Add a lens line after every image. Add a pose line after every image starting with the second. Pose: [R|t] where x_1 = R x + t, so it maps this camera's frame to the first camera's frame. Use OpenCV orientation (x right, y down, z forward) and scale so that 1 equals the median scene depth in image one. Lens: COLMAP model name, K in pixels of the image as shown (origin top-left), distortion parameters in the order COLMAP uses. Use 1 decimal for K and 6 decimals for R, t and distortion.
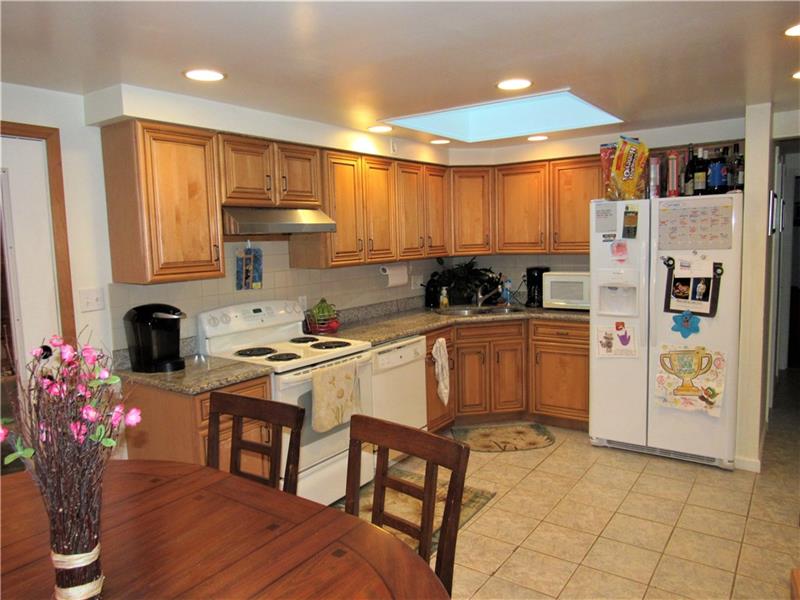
lens RADIAL K [[575.0, 0, 399.2], [0, 575.0, 298.8], [0, 0, 1]] dist [-0.024118, 0.007761]
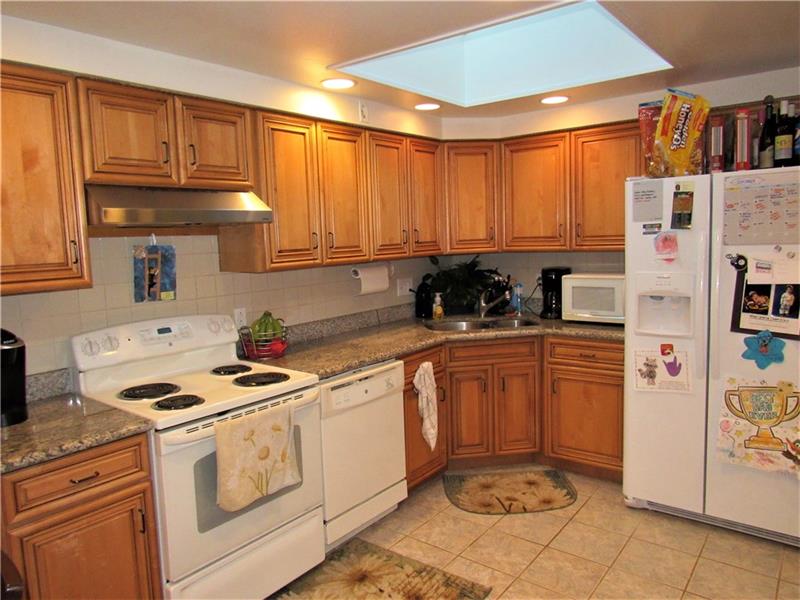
lens RADIAL K [[575.0, 0, 397.3], [0, 575.0, 298.7], [0, 0, 1]] dist [-0.024118, 0.007761]
pose [[0.999011, -0.000664, -0.044456, 0.076786], [0.000843, 0.999992, 0.004020, -0.021182], [0.044453, -0.004054, 0.999003, 0.265105]]
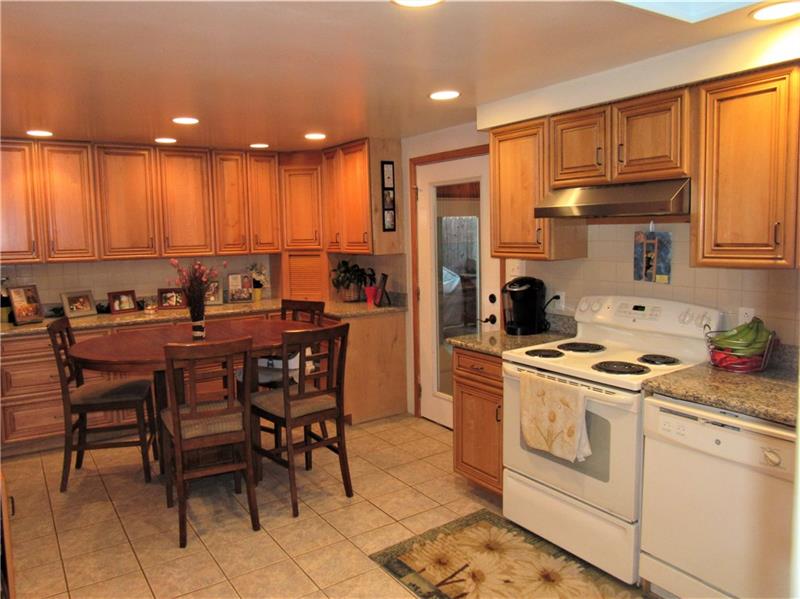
lens RADIAL K [[596.9, 0, 398.7], [0, 596.9, 282.8], [0, 0, 1]] dist [-0.030213, -0.003611]
pose [[-0.353769, 0.114968, -0.928240, 0.617508], [-0.071989, 0.986126, 0.149574, -0.109882], [0.932558, 0.119738, -0.340584, 0.902355]]
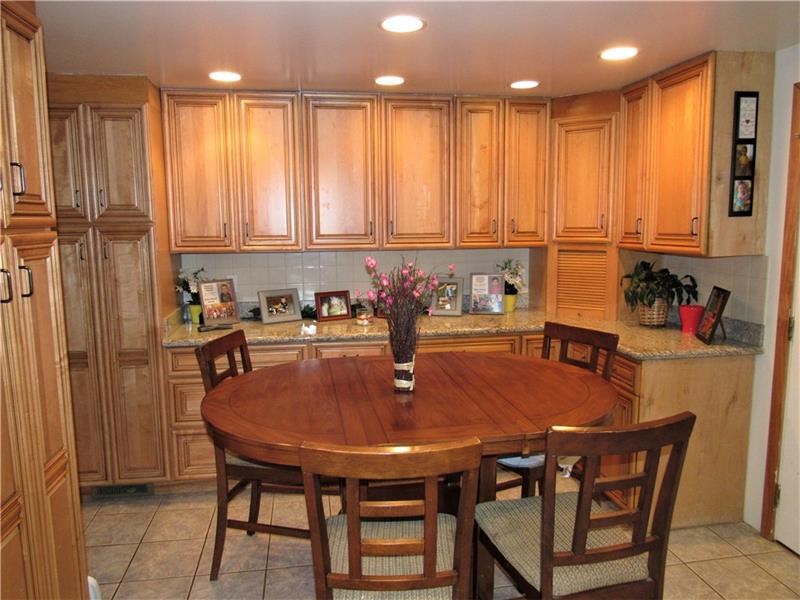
lens RADIAL K [[575.0, 0, 397.6], [0, 575.0, 302.6], [0, 0, 1]] dist [-0.024118, 0.007761]
pose [[-0.717081, 0.130050, -0.684749, 0.422128], [-0.046860, 0.971220, 0.233531, -0.088554], [0.695413, 0.199548, -0.690349, 0.775962]]
